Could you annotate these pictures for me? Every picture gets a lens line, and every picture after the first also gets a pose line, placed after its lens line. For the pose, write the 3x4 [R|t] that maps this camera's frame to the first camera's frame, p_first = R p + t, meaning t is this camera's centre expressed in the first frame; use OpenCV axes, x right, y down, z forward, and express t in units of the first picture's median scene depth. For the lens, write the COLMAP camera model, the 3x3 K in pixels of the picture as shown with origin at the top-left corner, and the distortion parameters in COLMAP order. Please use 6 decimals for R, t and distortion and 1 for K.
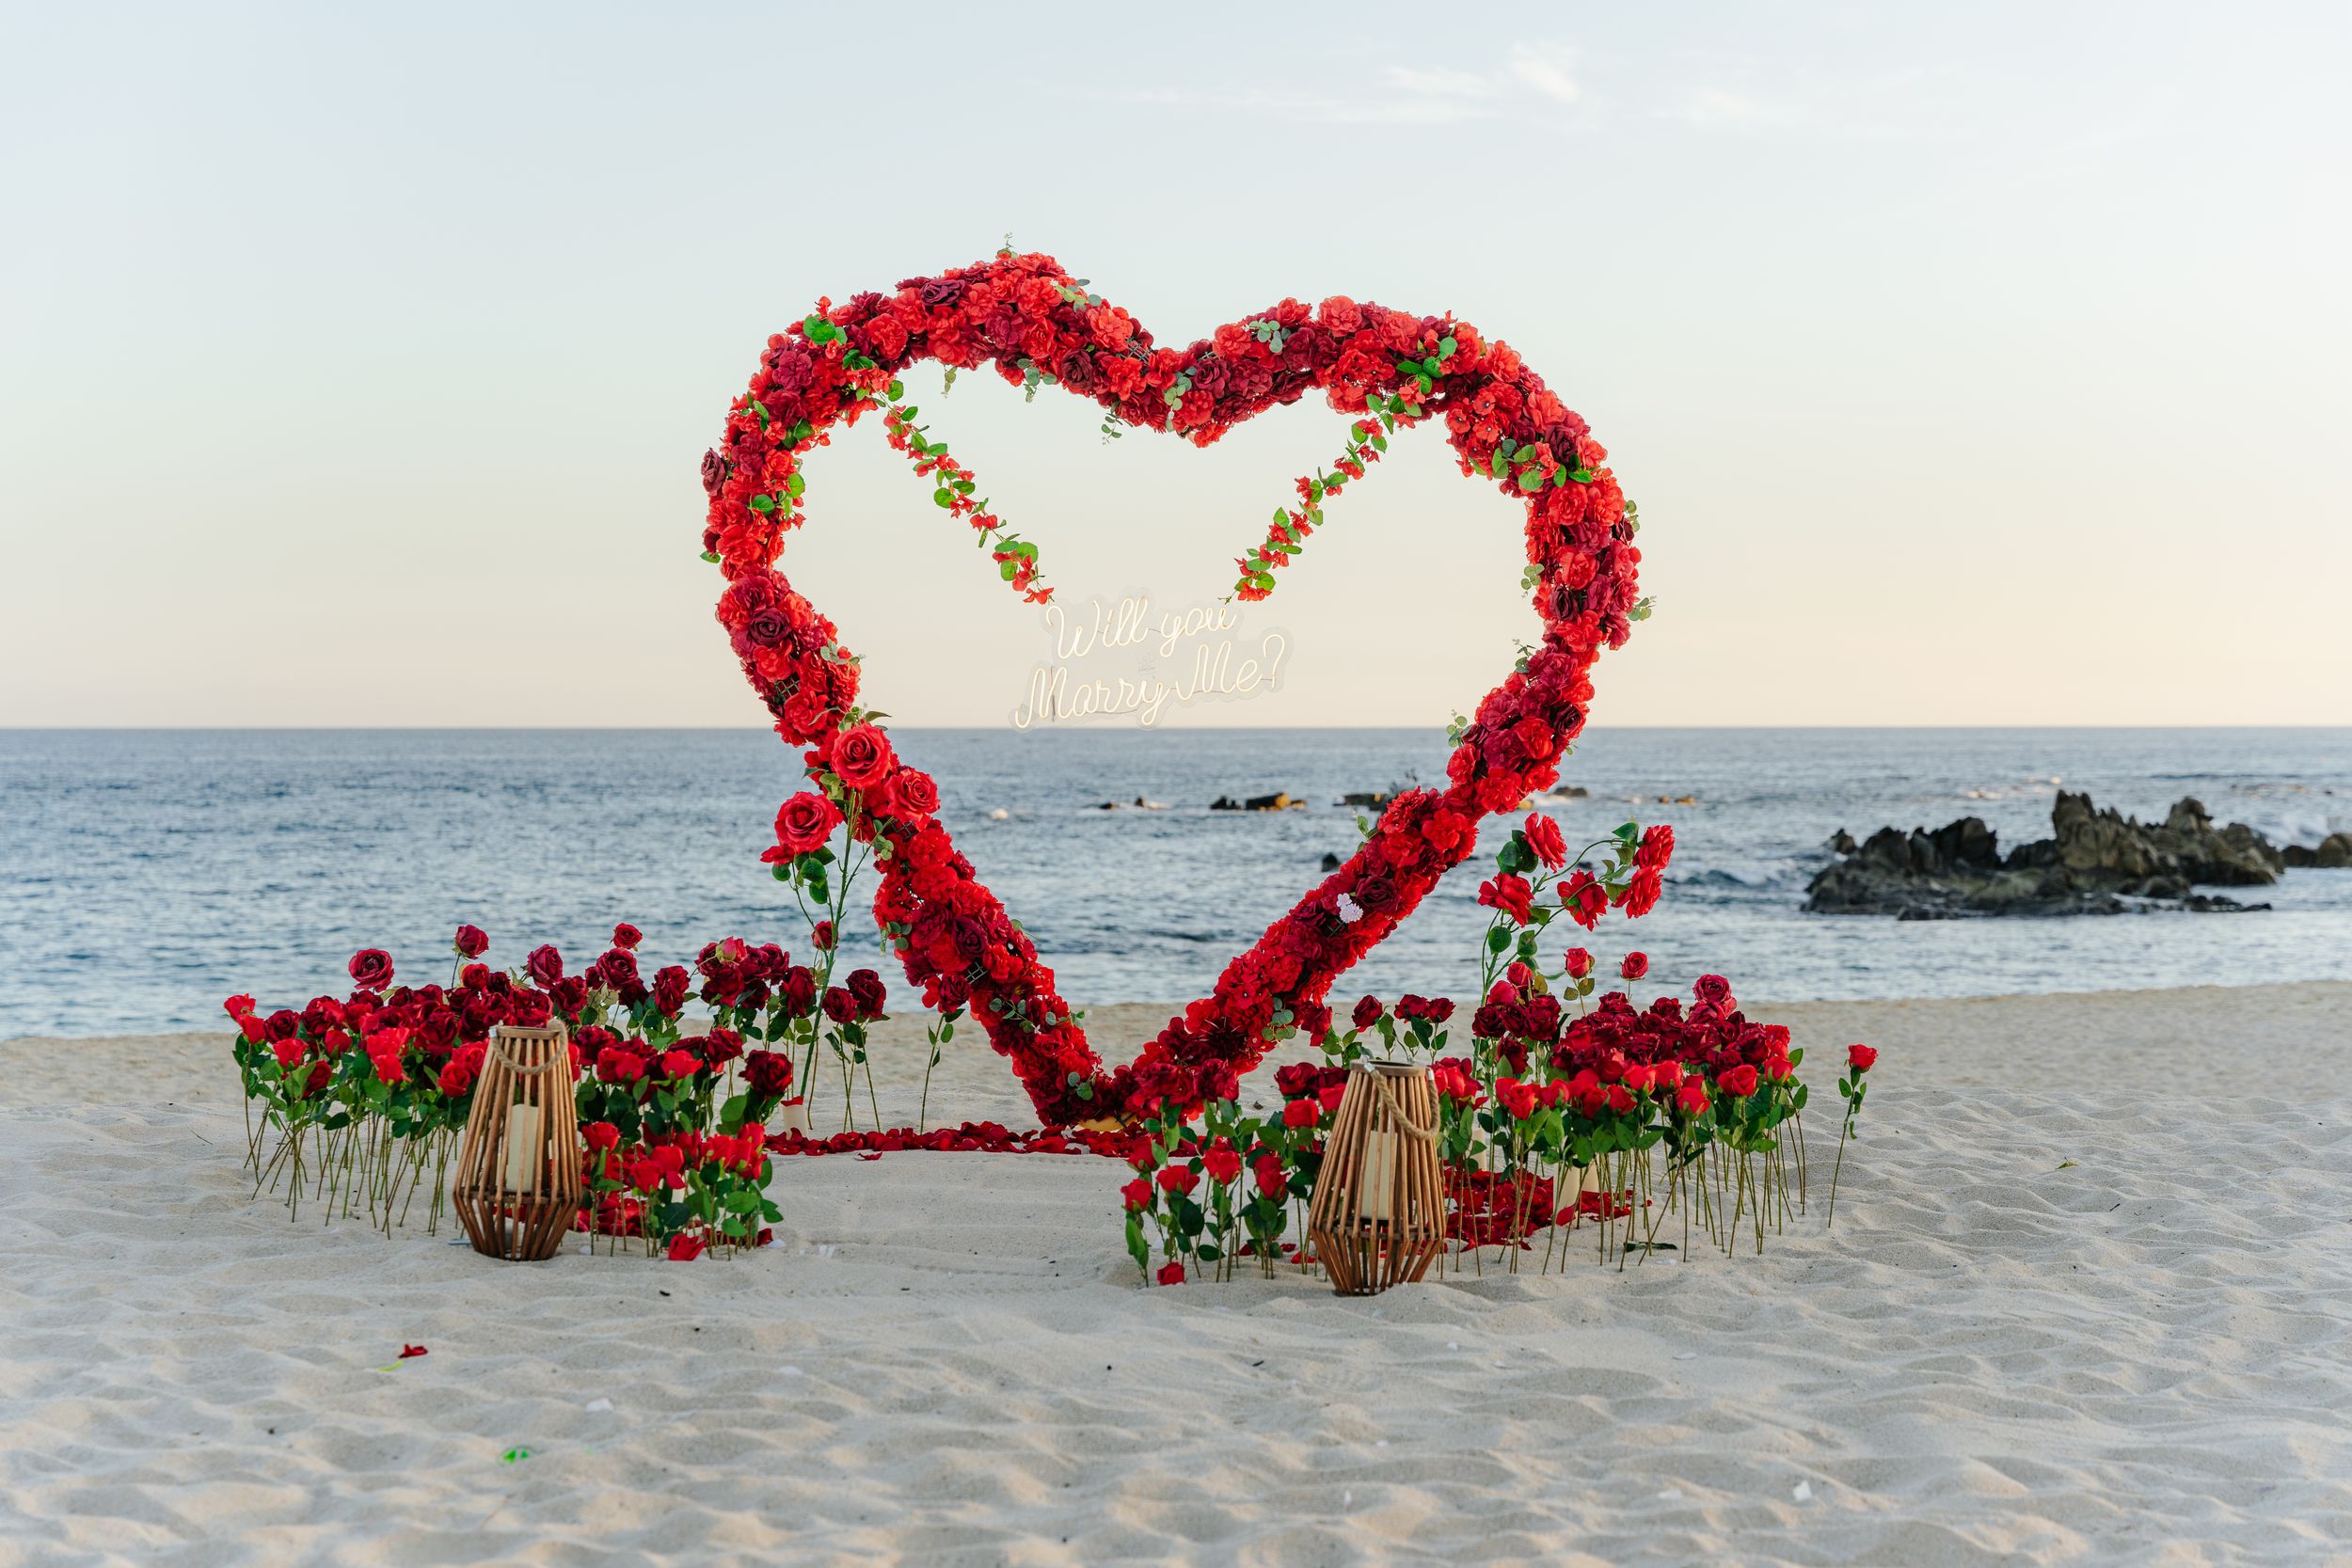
lens RADIAL K [[4345.8, 0, 1189.7], [0, 4345.8, 799.9], [0, 0, 1]] dist [0.006025, 0.000000]
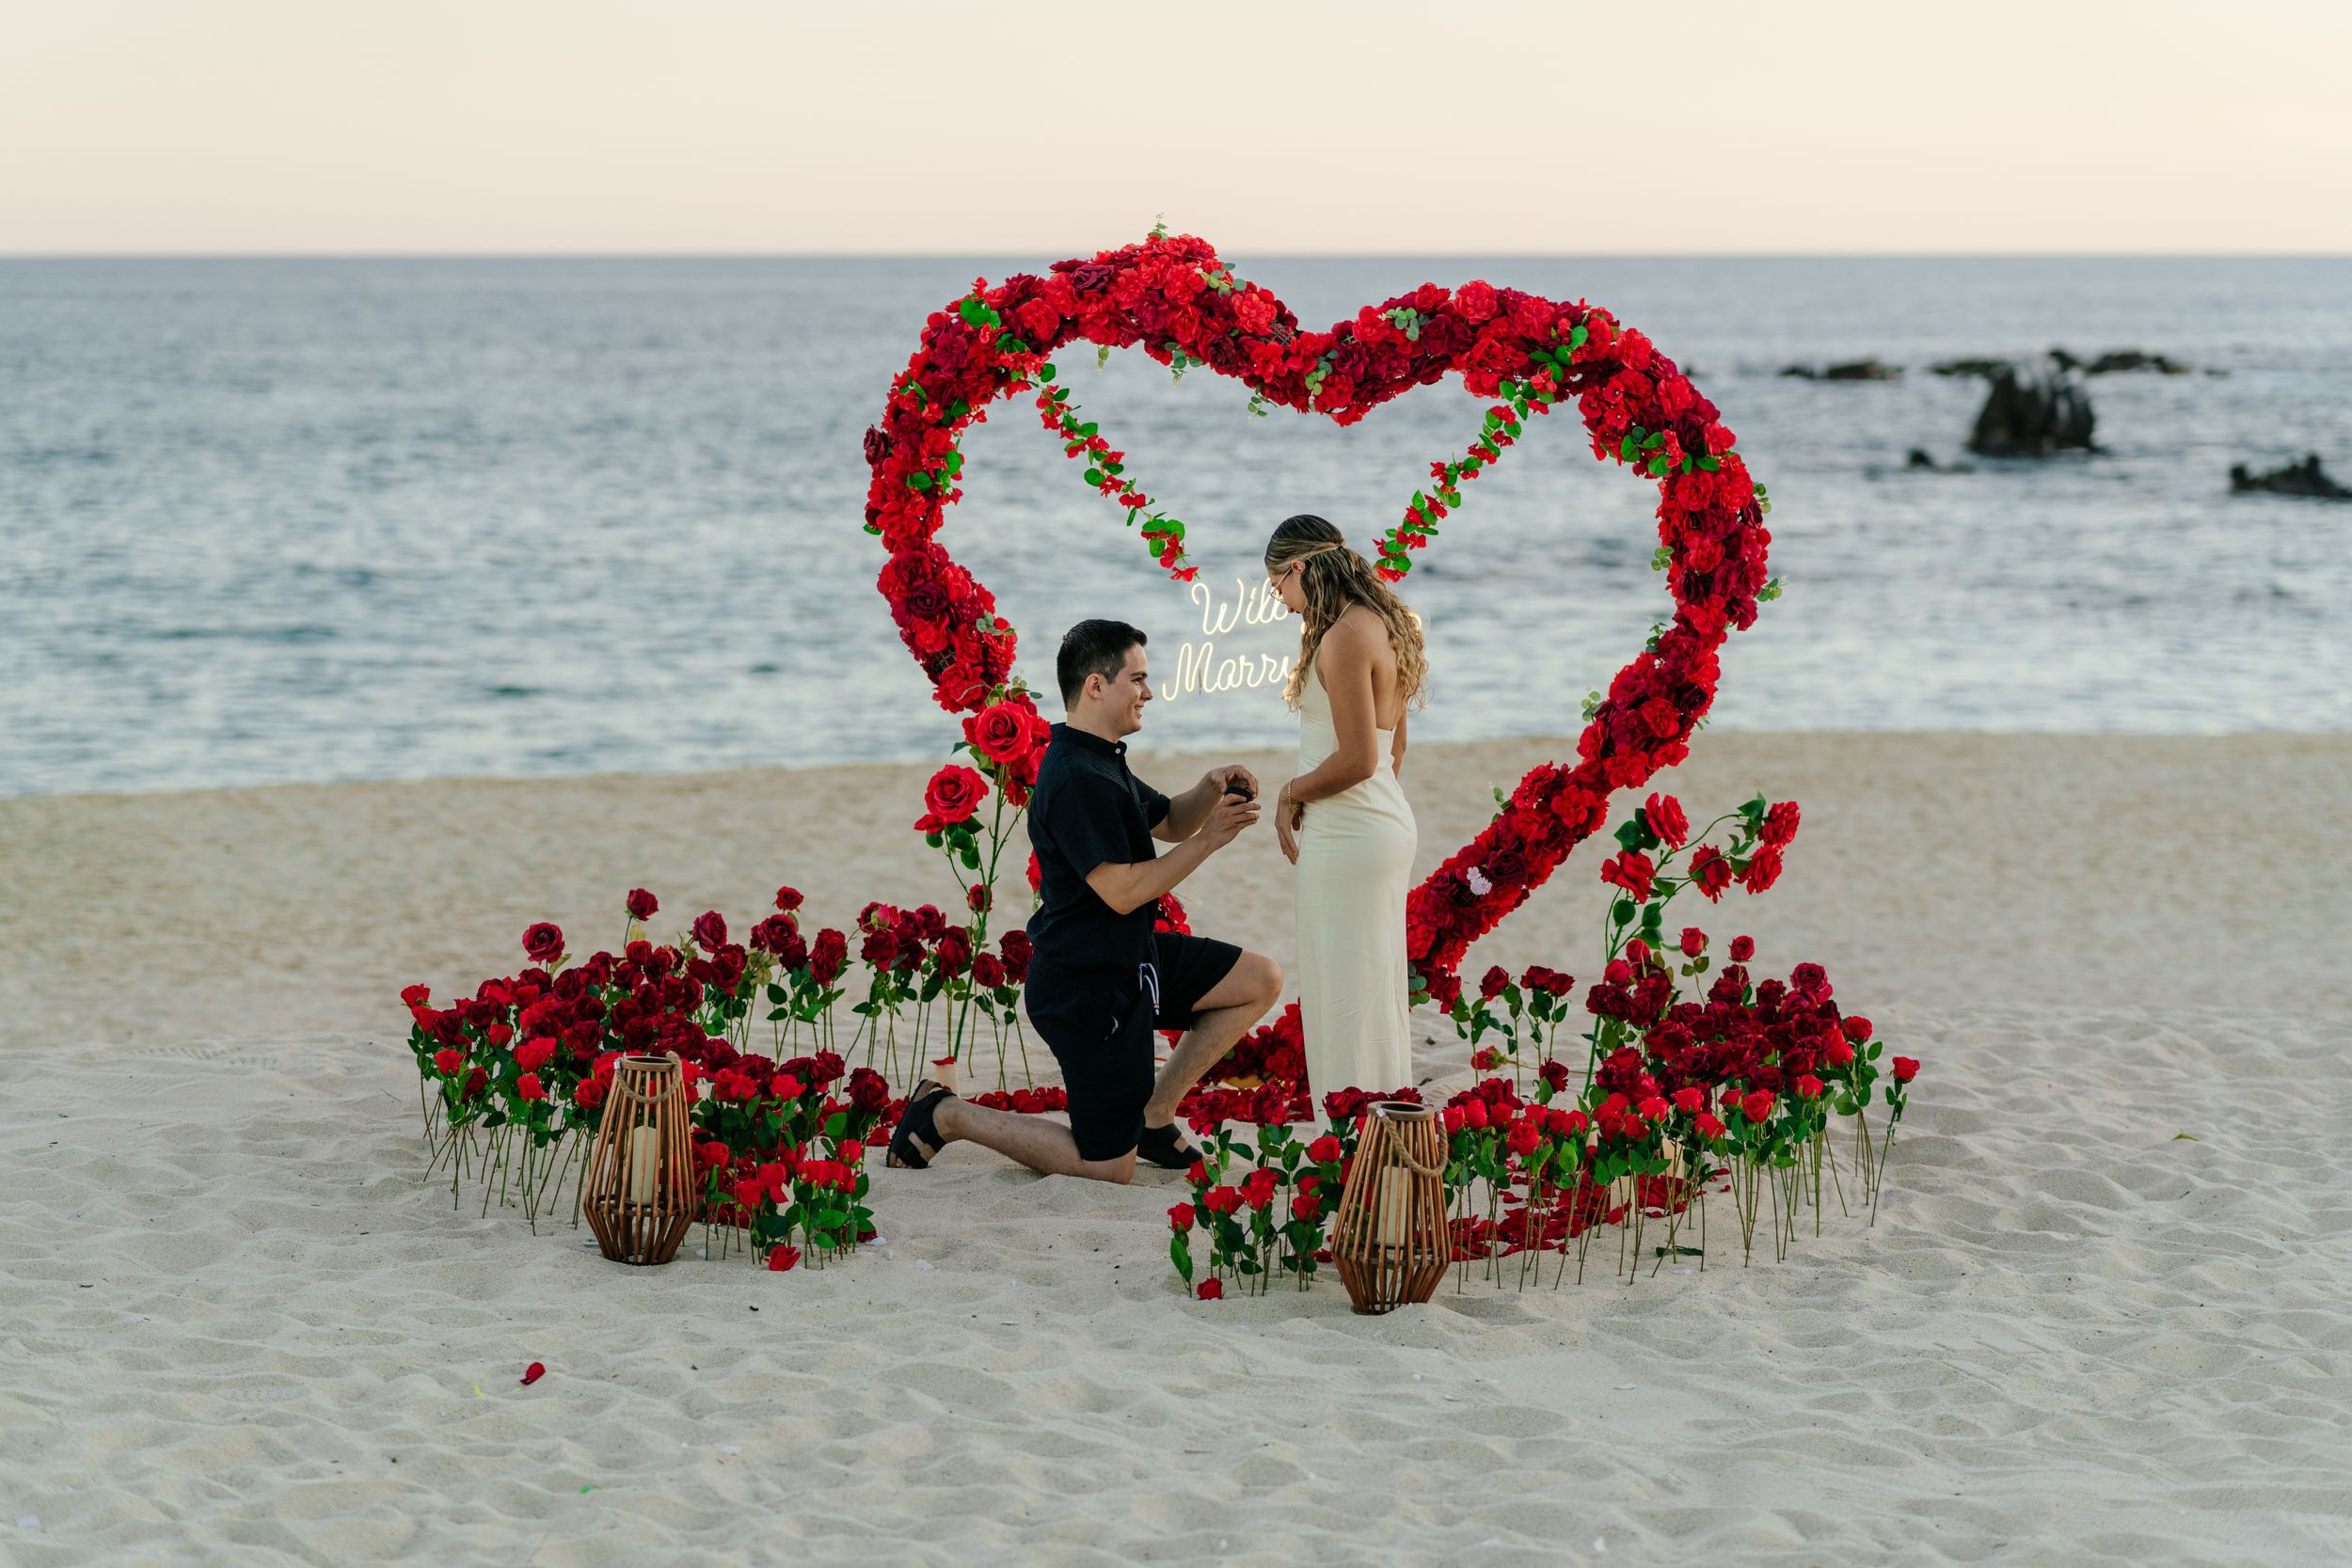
lens RADIAL K [[5616.1, 0, 1170.4], [0, 5616.1, 776.3], [0, 0, 1]] dist [-0.064850, 0.000000]
pose [[0.994012, 0.010048, -0.108807, 0.108603], [-0.001401, 0.996853, 0.079261, -0.105506], [0.109261, -0.078634, 0.990898, -0.328907]]
